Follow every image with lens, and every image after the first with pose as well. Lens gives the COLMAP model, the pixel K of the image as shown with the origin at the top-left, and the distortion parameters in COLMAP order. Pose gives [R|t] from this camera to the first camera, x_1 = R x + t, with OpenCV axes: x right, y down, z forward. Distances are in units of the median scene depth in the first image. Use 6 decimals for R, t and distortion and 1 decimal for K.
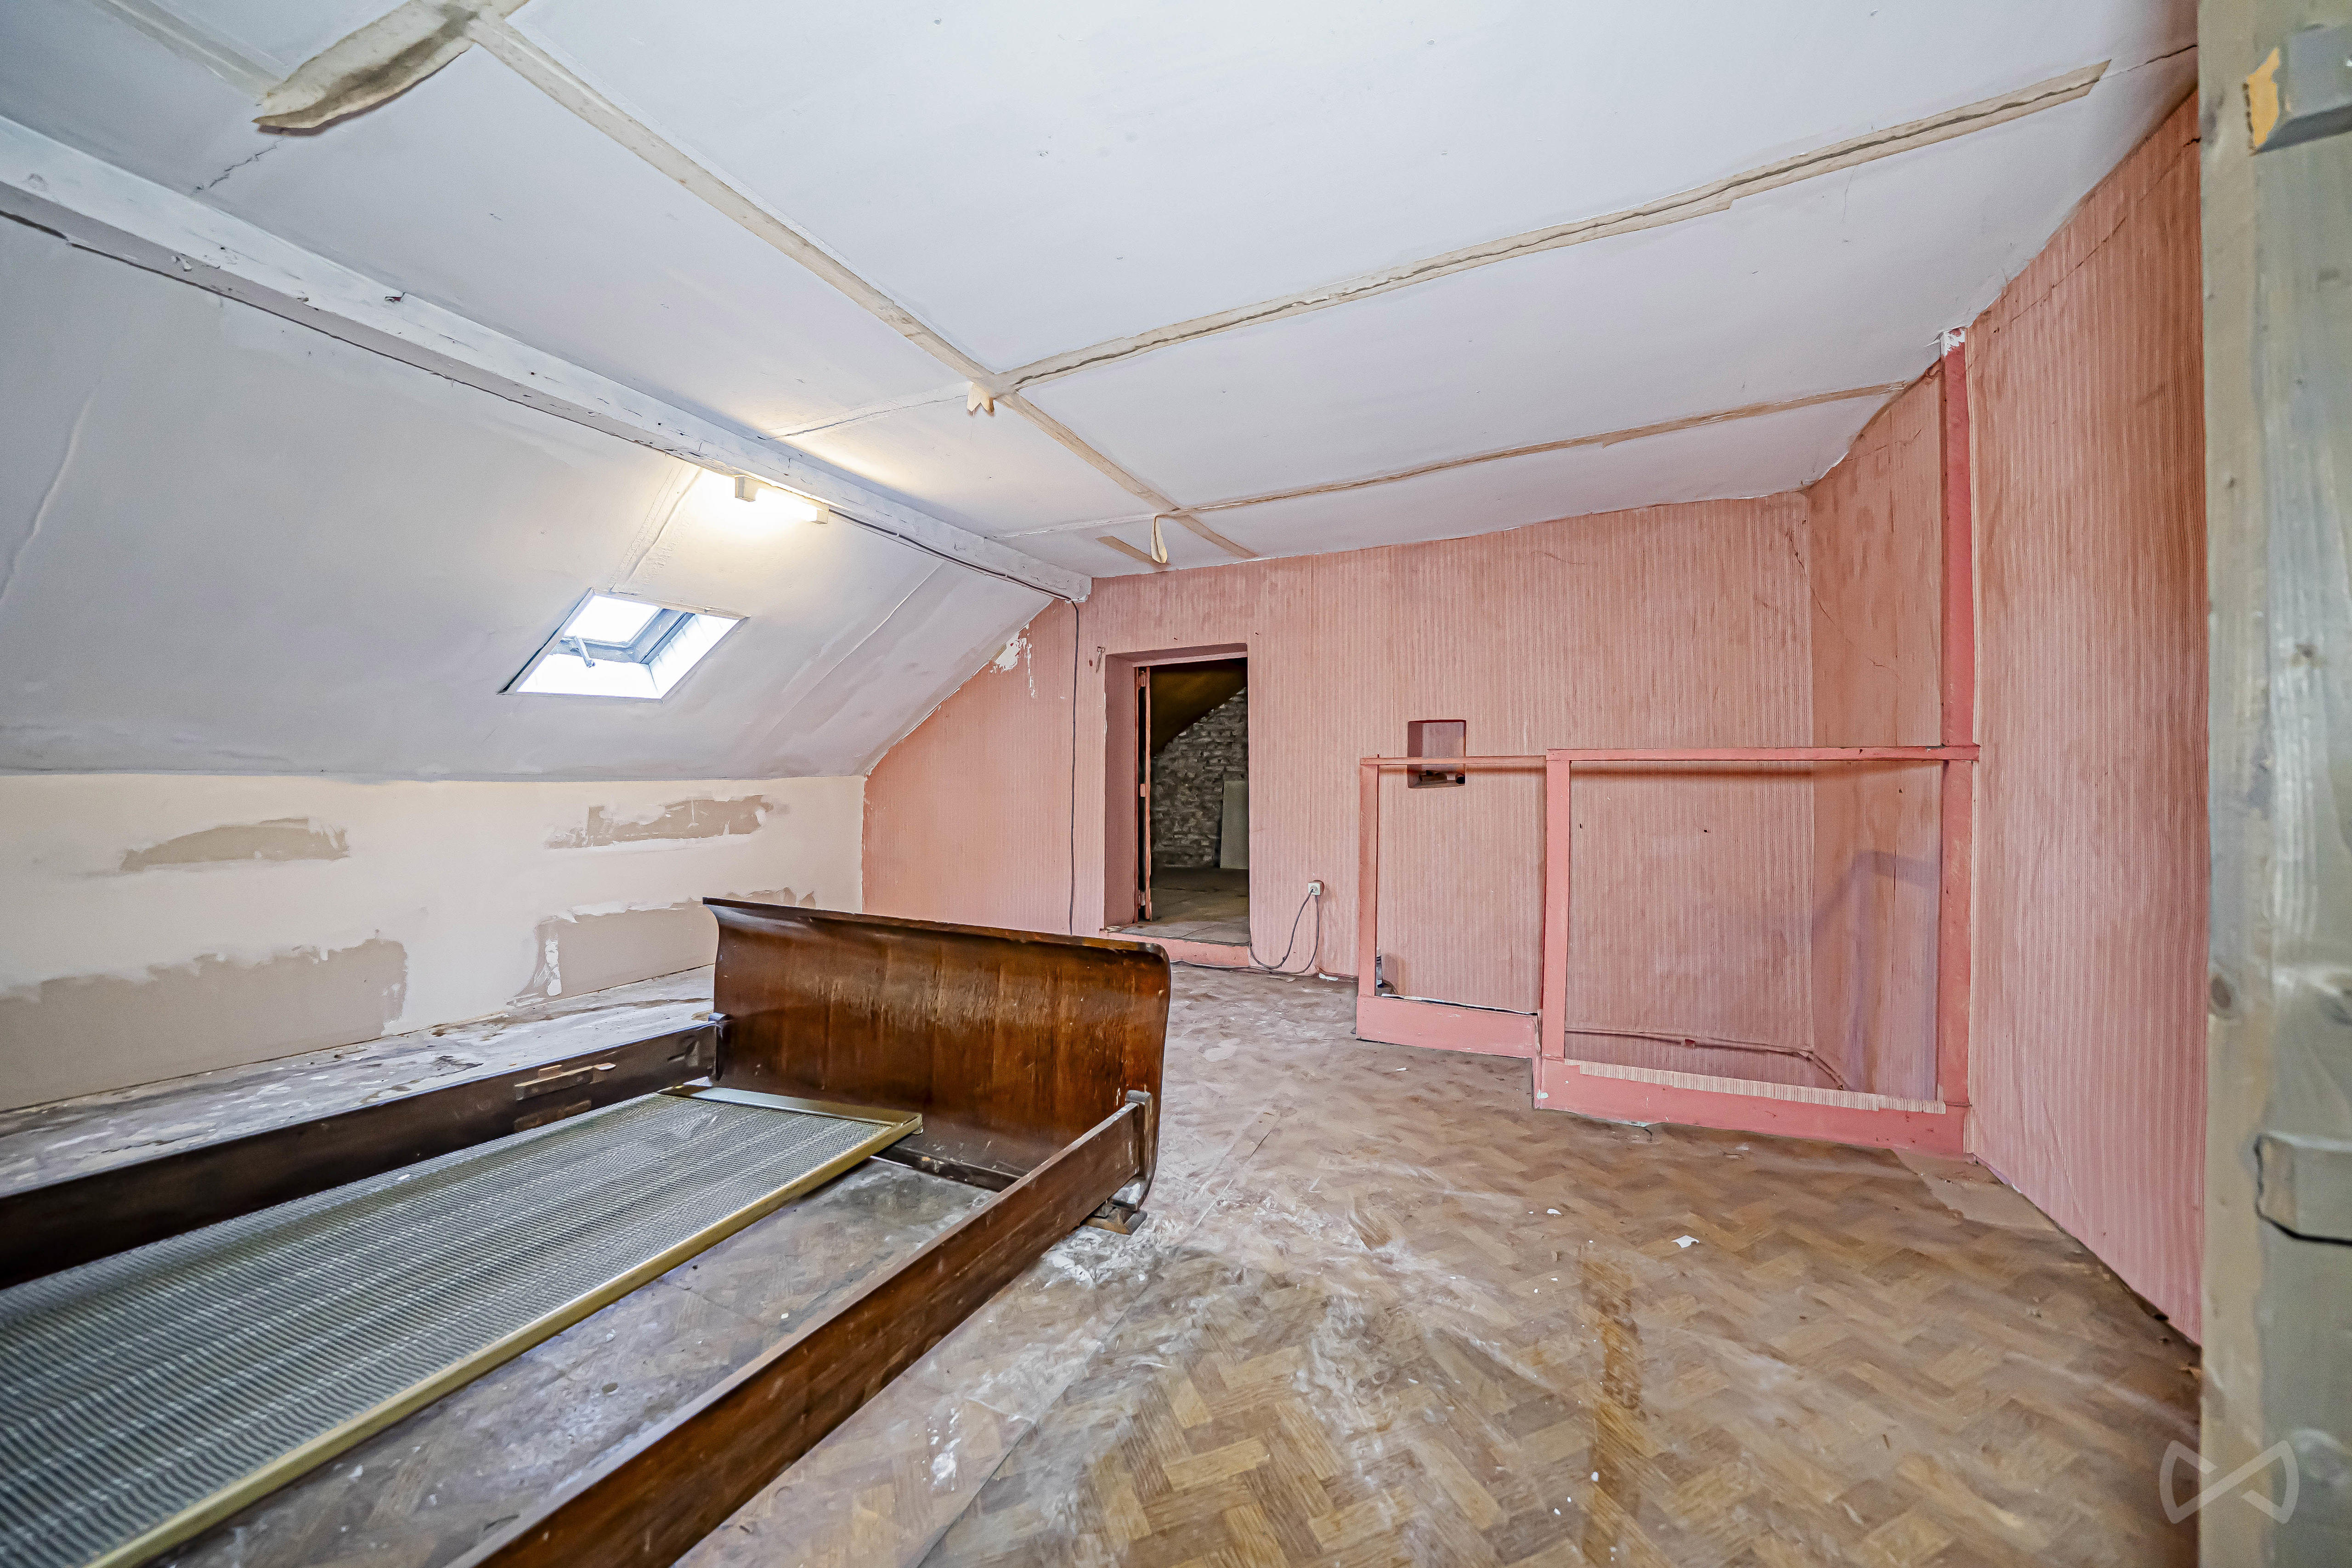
lens RADIAL K [[813.7, 0, 1176.0], [0, 813.7, 784.0], [0, 0, 1]] dist [-0.016981, 0.000173]
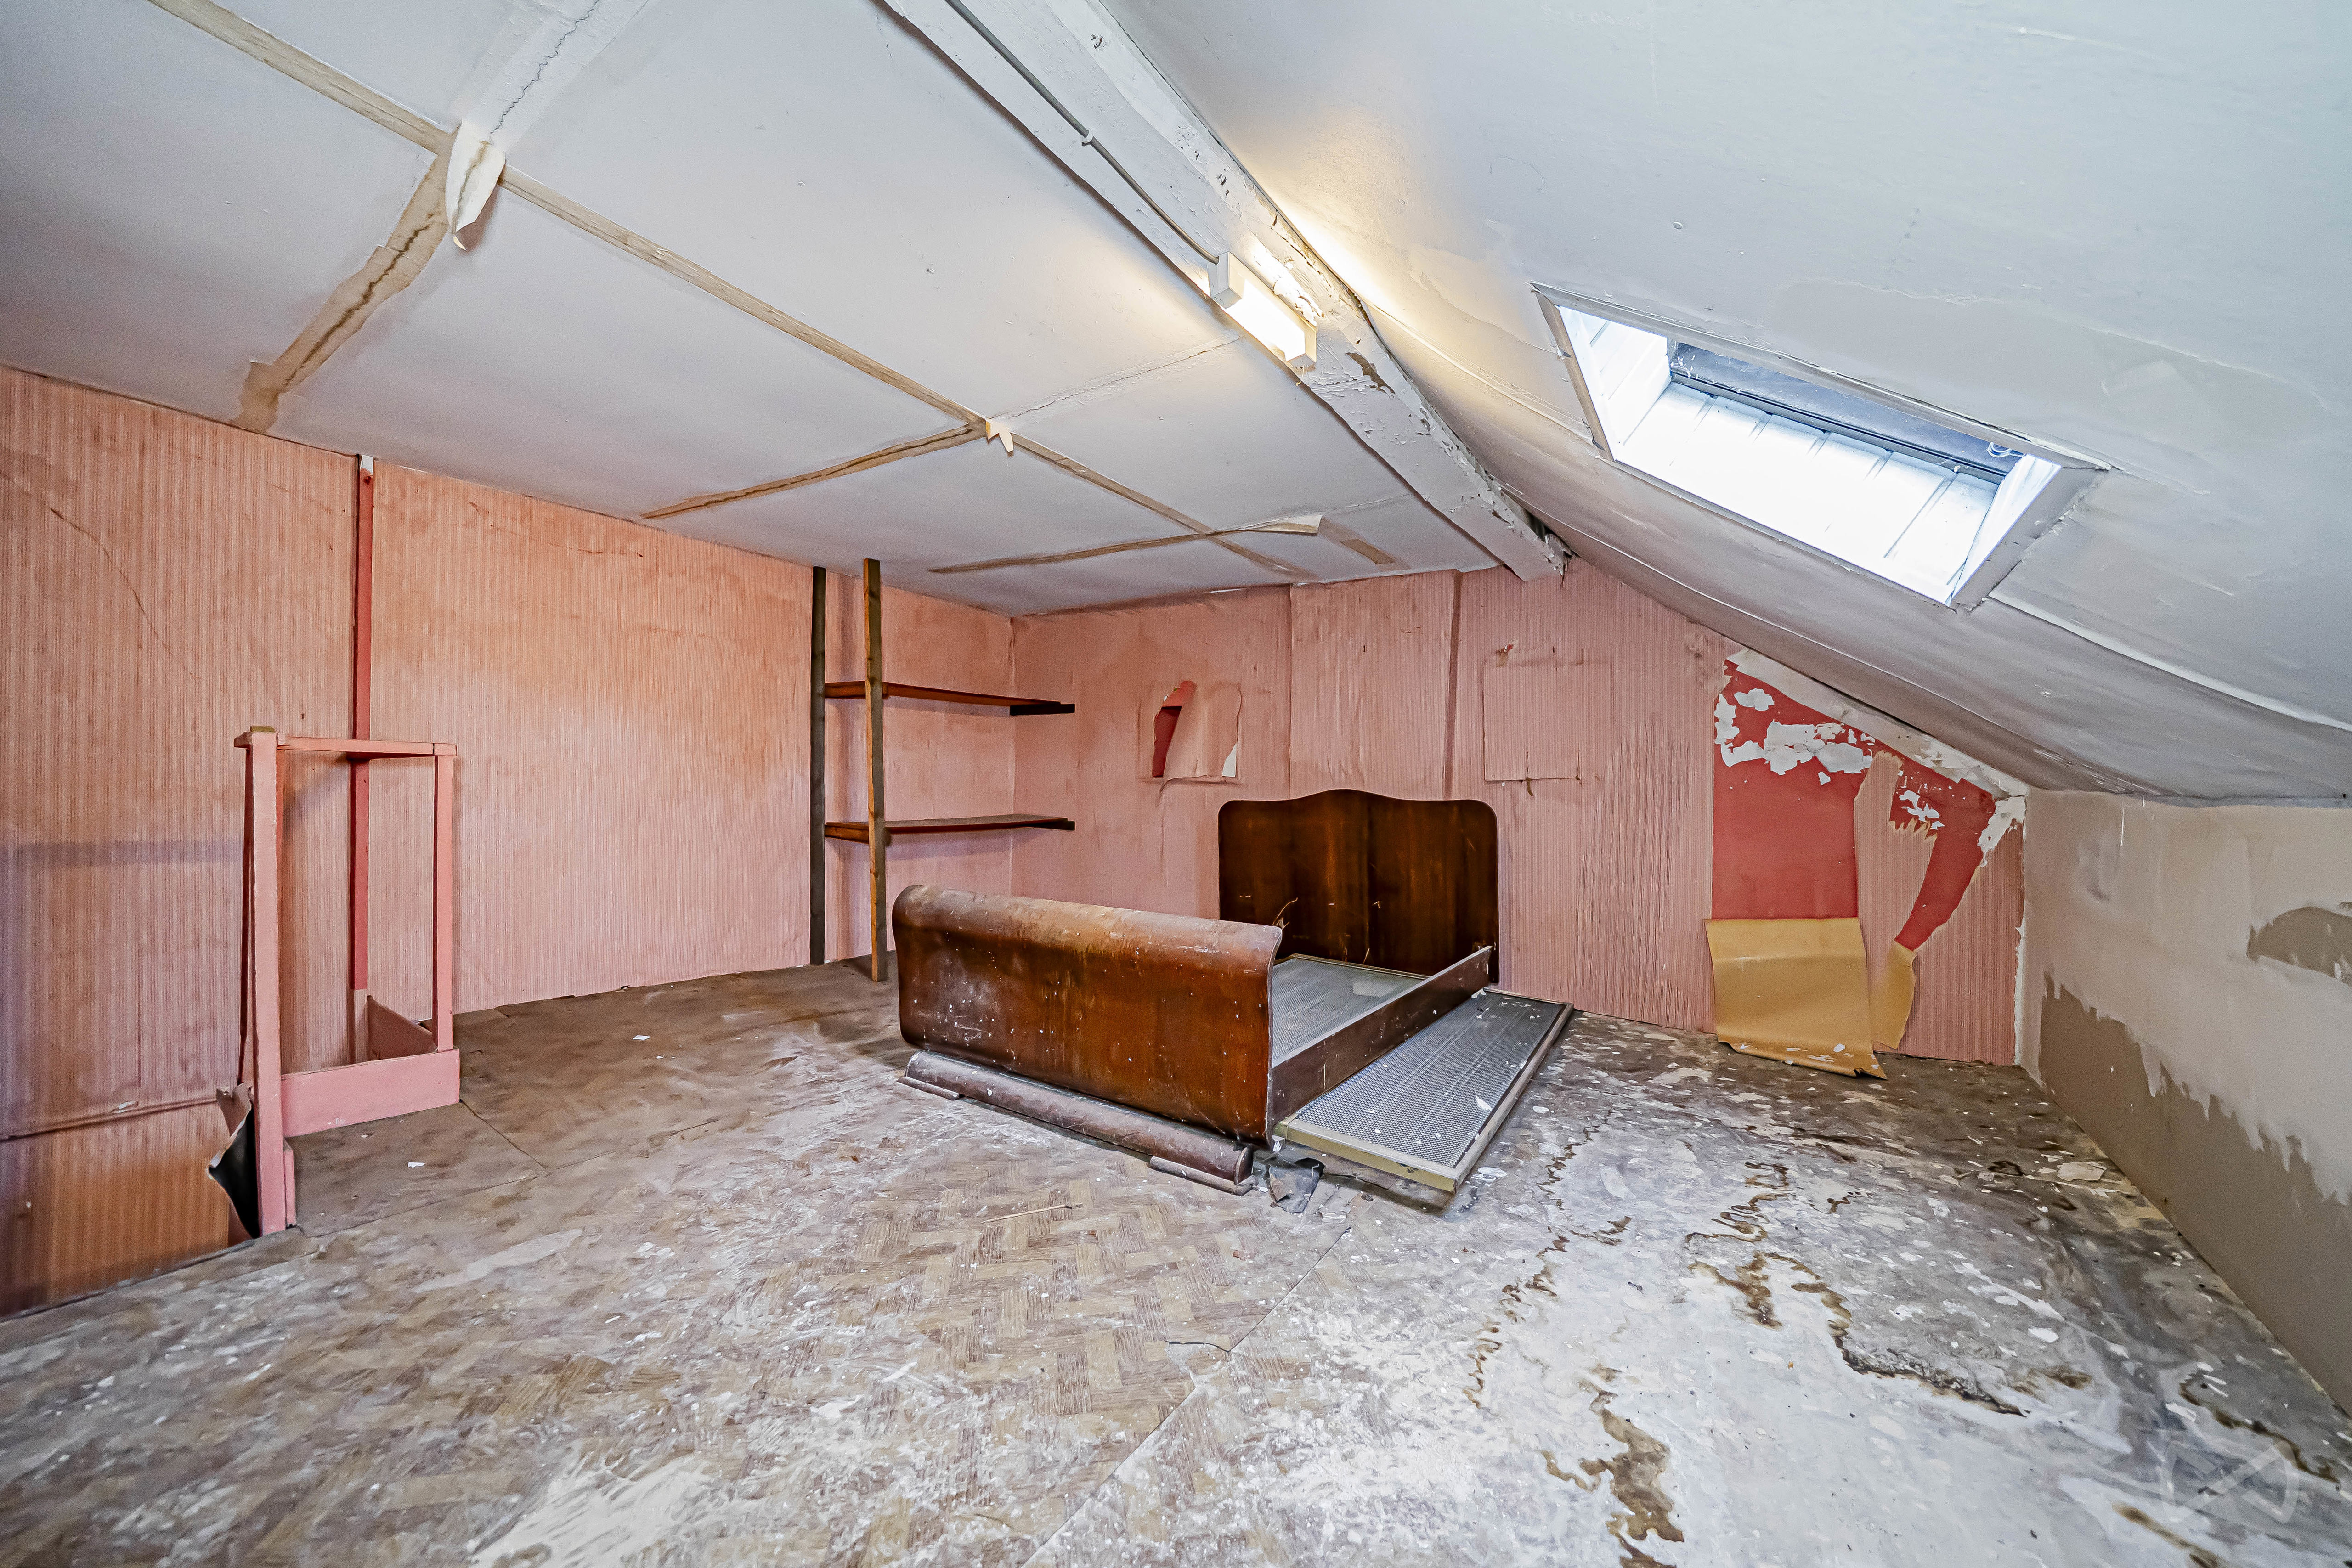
lens RADIAL K [[813.7, 0, 1176.0], [0, 813.7, 784.0], [0, 0, 1]] dist [-0.016981, 0.000173]
pose [[-0.982349, -0.018905, 0.186102, -0.642448], [-0.019899, 0.999796, -0.003479, -0.010072], [-0.185998, -0.007121, -0.982524, 1.900810]]
